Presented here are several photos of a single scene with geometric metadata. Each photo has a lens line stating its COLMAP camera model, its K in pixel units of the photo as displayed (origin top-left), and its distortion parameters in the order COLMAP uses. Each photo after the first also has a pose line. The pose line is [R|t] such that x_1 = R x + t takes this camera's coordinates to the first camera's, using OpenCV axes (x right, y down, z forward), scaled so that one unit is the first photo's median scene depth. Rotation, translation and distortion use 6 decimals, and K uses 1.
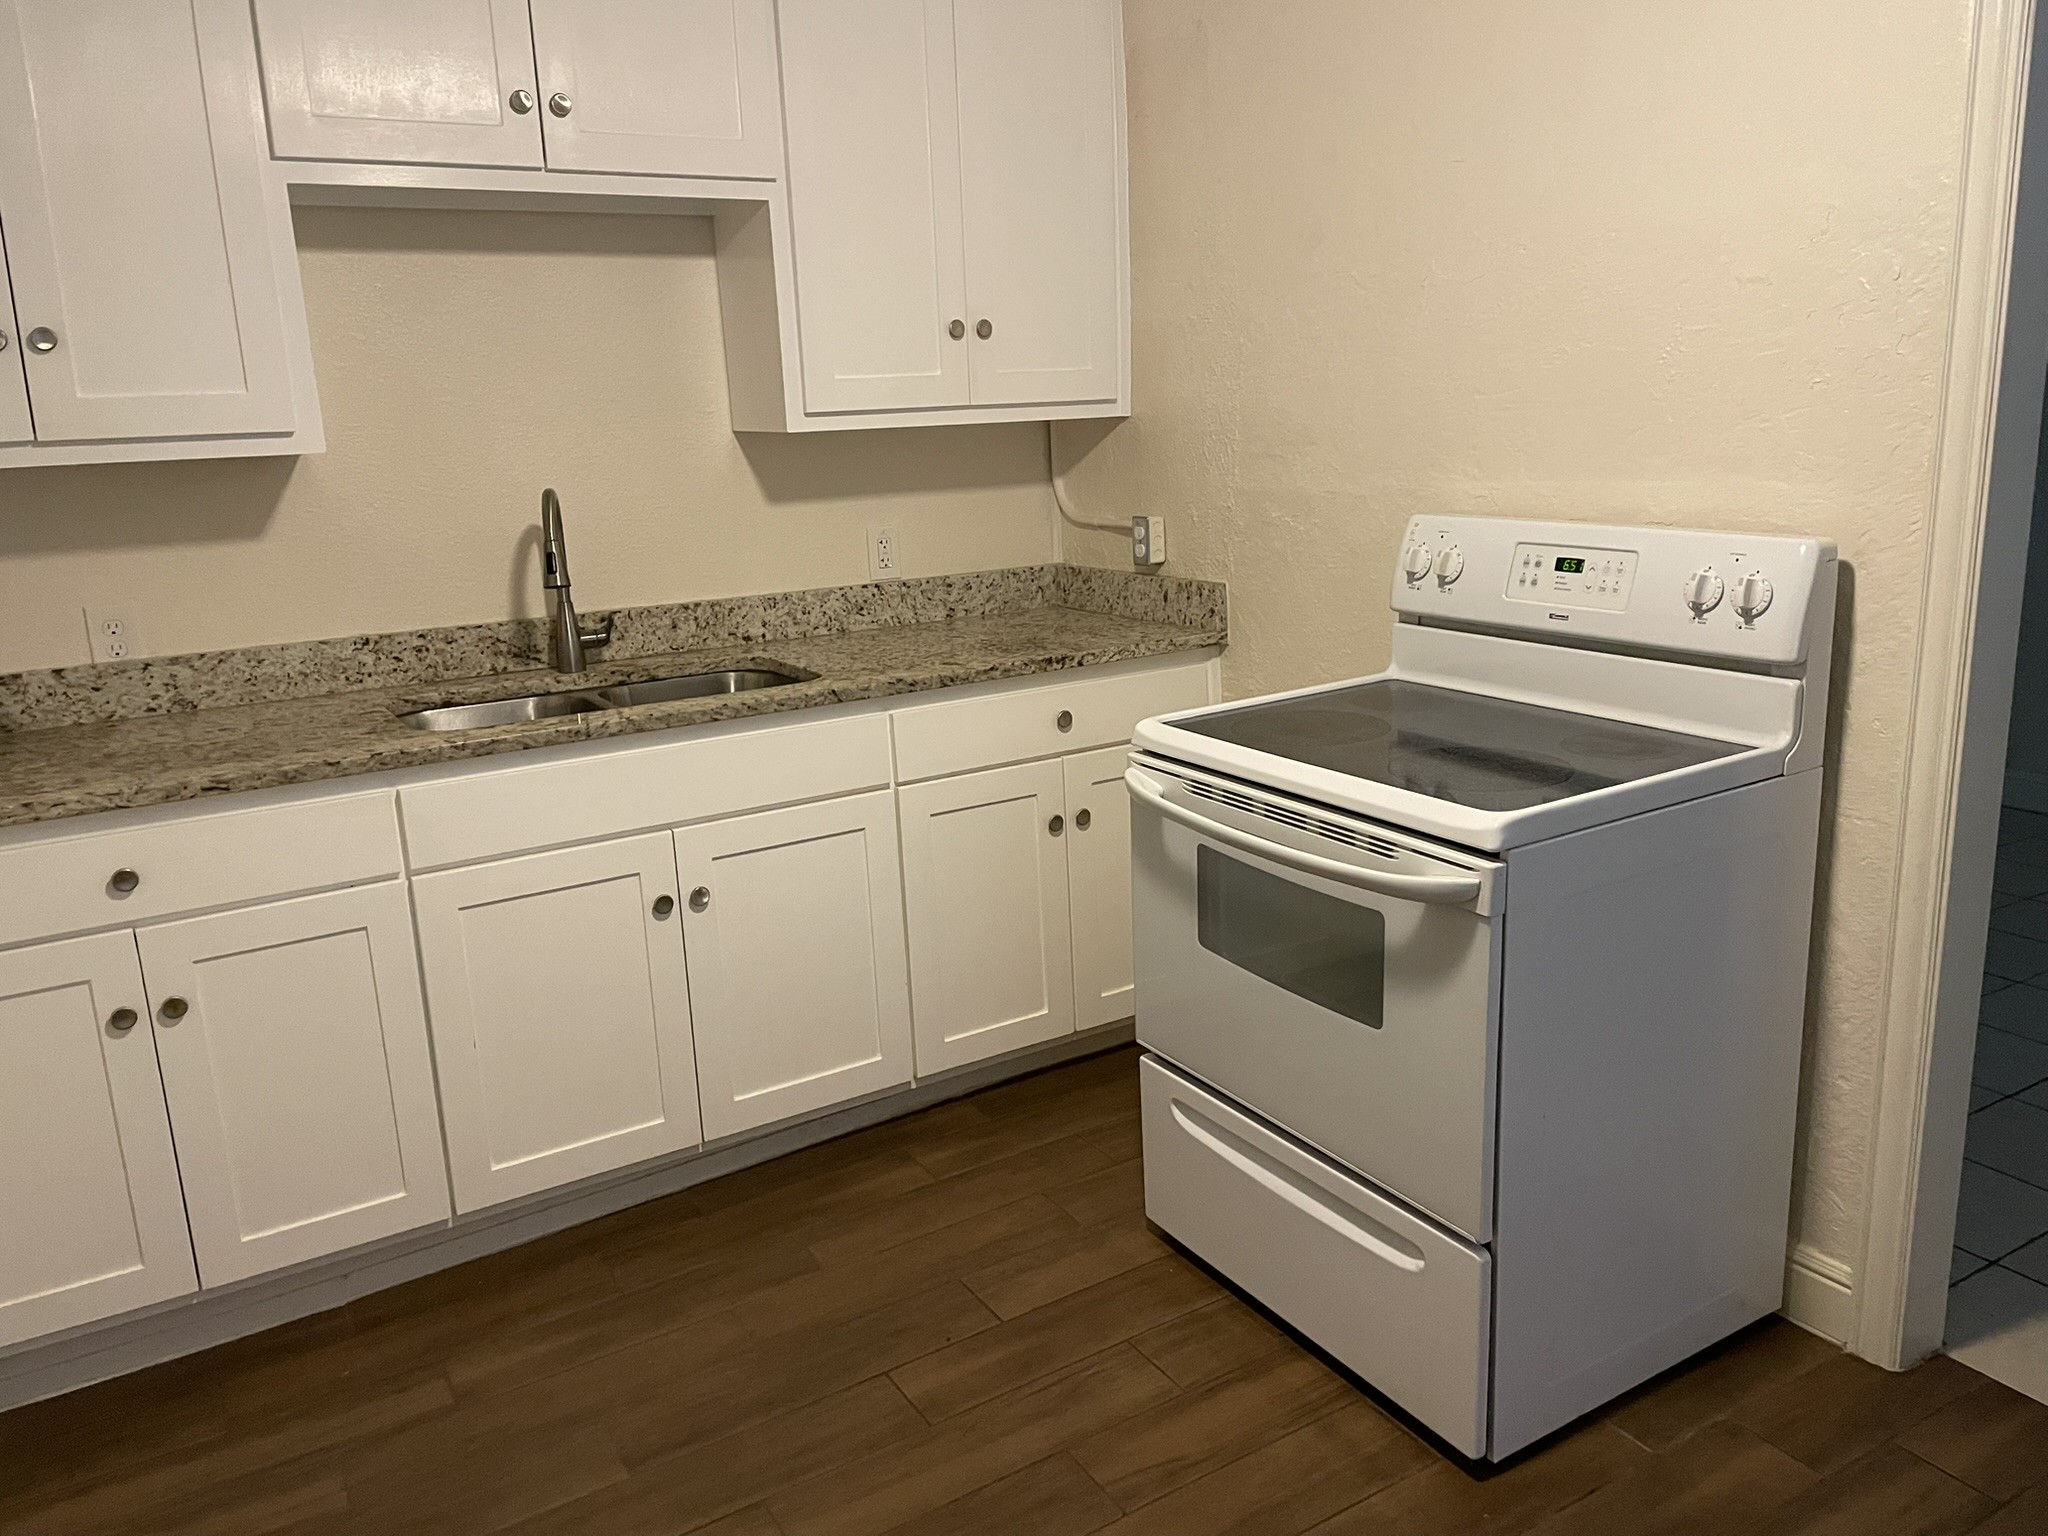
lens RADIAL K [[1563.7, 0, 1022.9], [0, 1563.7, 763.2], [0, 0, 1]] dist [0.119299, -0.153425]
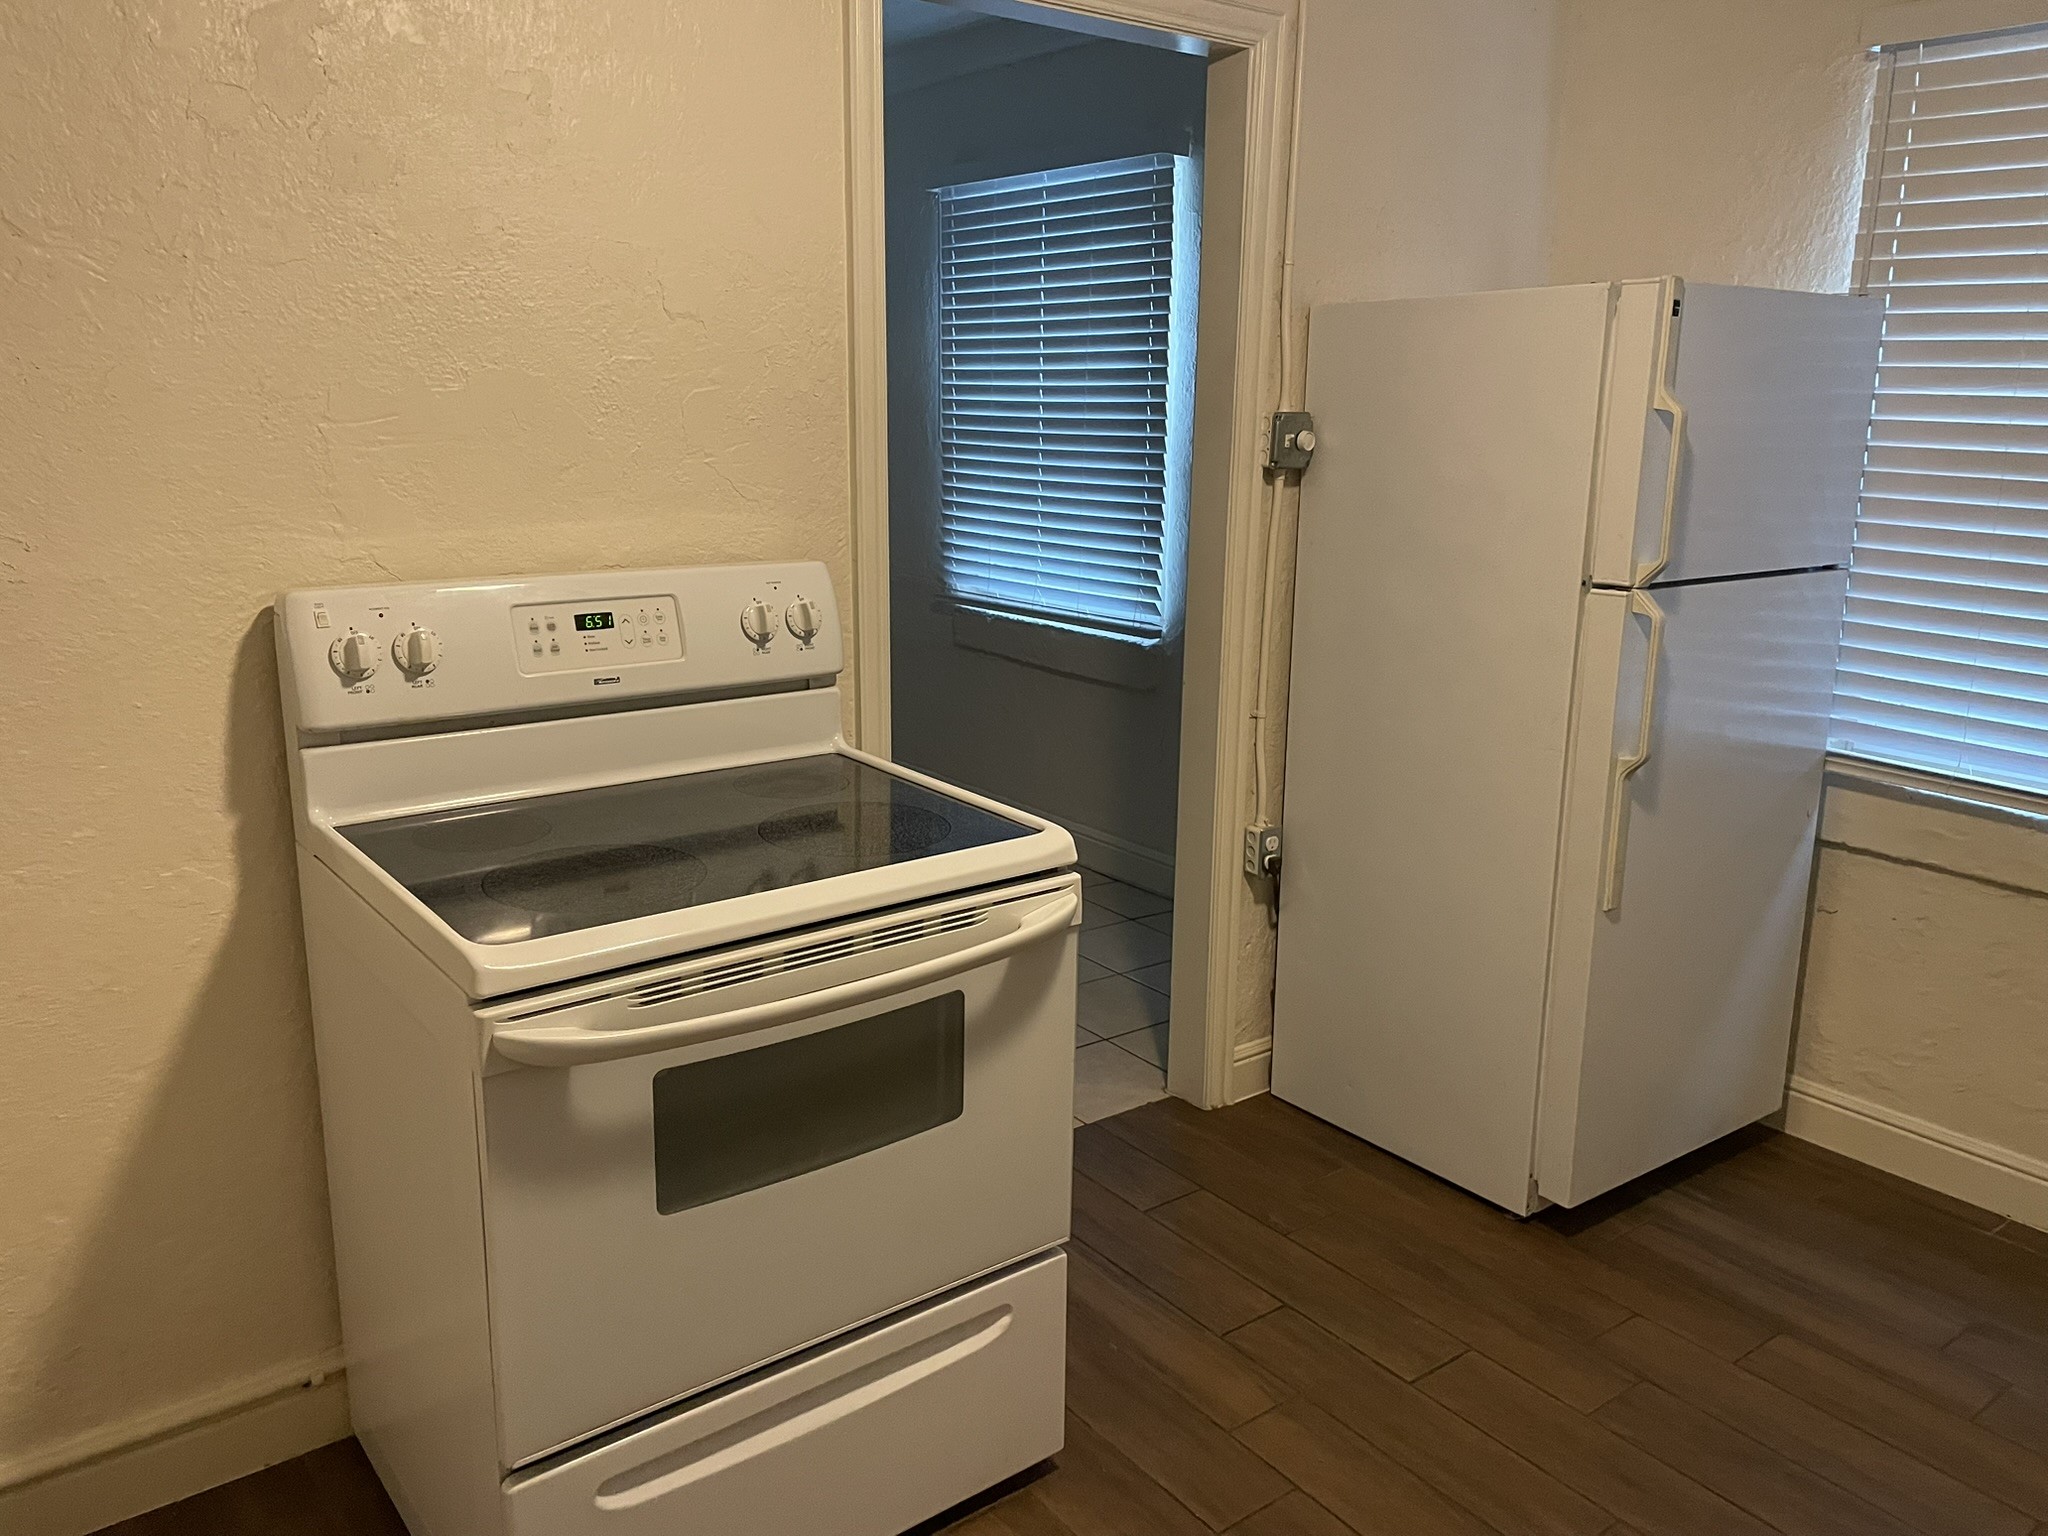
lens RADIAL K [[1563.7, 0, 1022.9], [0, 1563.7, 763.2], [0, 0, 1]] dist [0.119299, -0.153425]
pose [[-0.107968, -0.199932, 0.973843, -0.439828], [0.226963, 0.948743, 0.219942, -0.153561], [-0.967900, 0.244773, -0.057057, 0.685786]]
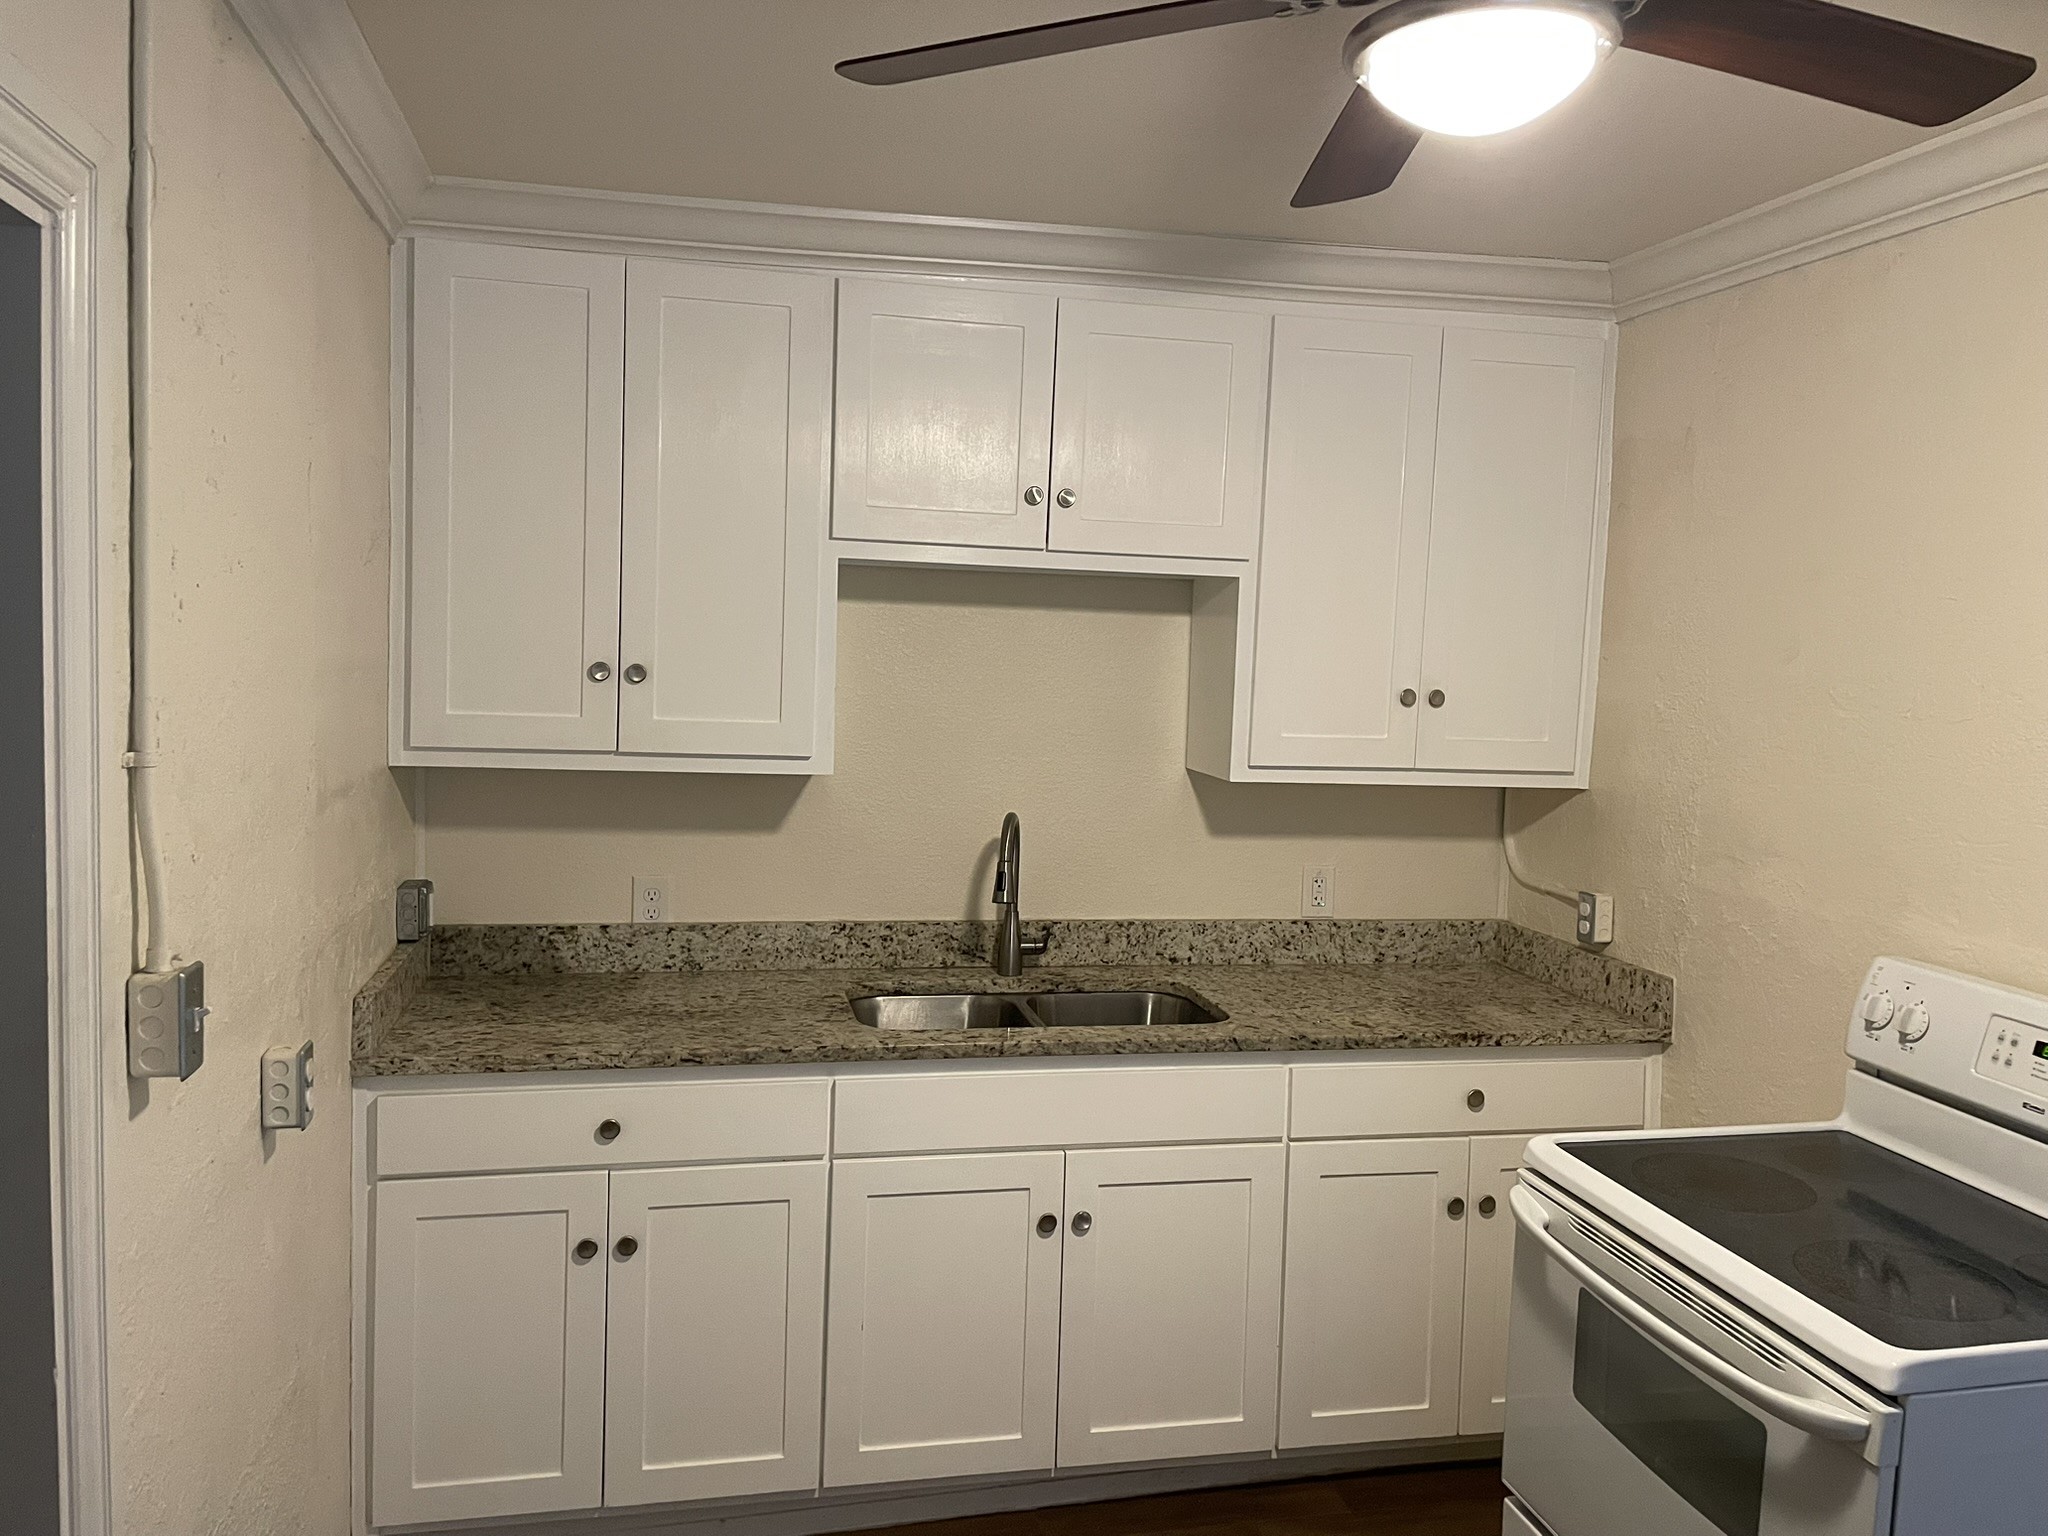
lens RADIAL K [[1563.7, 0, 1022.9], [0, 1563.7, 763.2], [0, 0, 1]] dist [0.119299, -0.153425]
pose [[0.944001, 0.100416, -0.314291, 0.052225], [-0.146774, 0.980926, -0.127444, -0.069119], [0.295499, 0.166437, 0.940733, -0.042341]]
